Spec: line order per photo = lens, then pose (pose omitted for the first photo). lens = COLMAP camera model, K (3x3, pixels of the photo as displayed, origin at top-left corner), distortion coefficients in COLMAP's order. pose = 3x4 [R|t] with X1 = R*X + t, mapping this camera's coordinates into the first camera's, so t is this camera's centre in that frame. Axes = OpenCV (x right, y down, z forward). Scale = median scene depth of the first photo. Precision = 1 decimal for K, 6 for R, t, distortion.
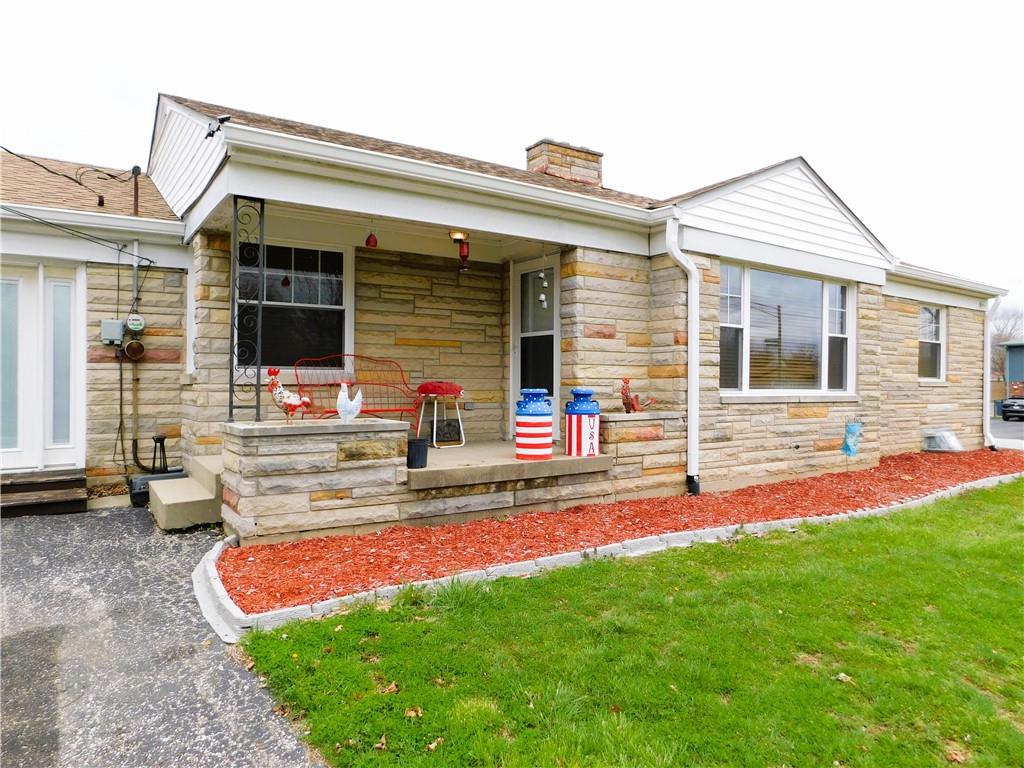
lens RADIAL K [[680.0, 0, 513.3], [0, 680.0, 385.2], [0, 0, 1]] dist [-0.027605, 0.000072]
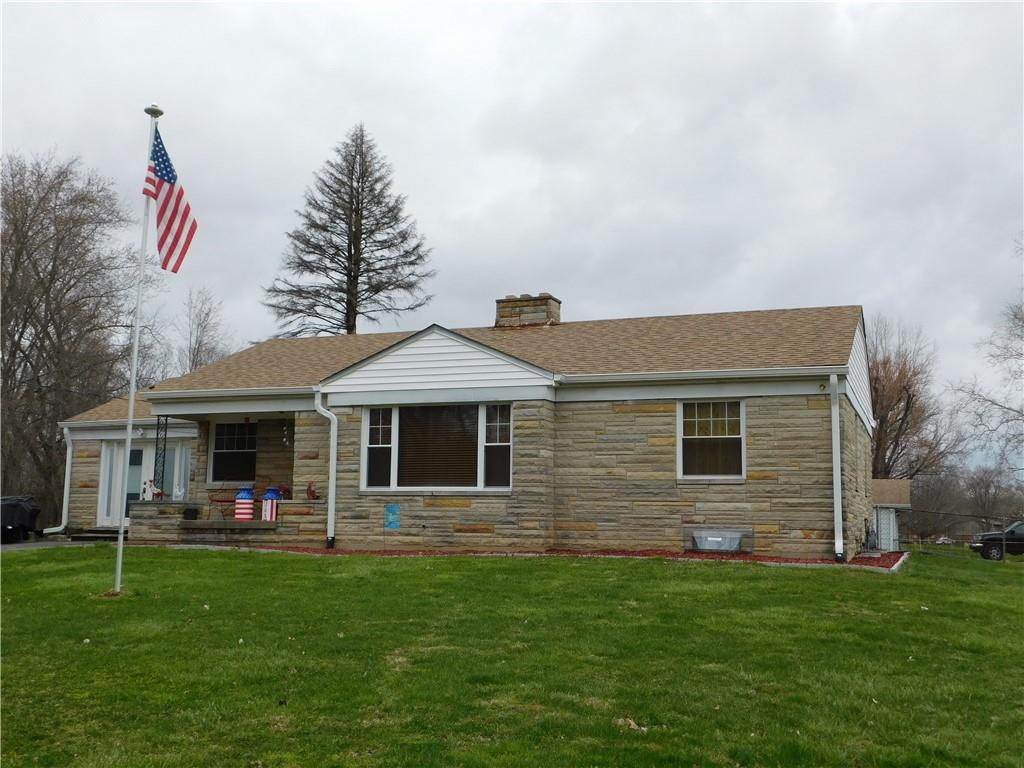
lens RADIAL K [[1084.9, 0, 510.8], [0, 1084.9, 382.6], [0, 0, 1]] dist [-0.011099, 0.000000]
pose [[0.573111, -0.107124, -0.812446, 2.803532], [-0.009657, 0.990467, -0.137408, 0.119366], [0.819421, 0.086596, 0.566613, -0.207750]]
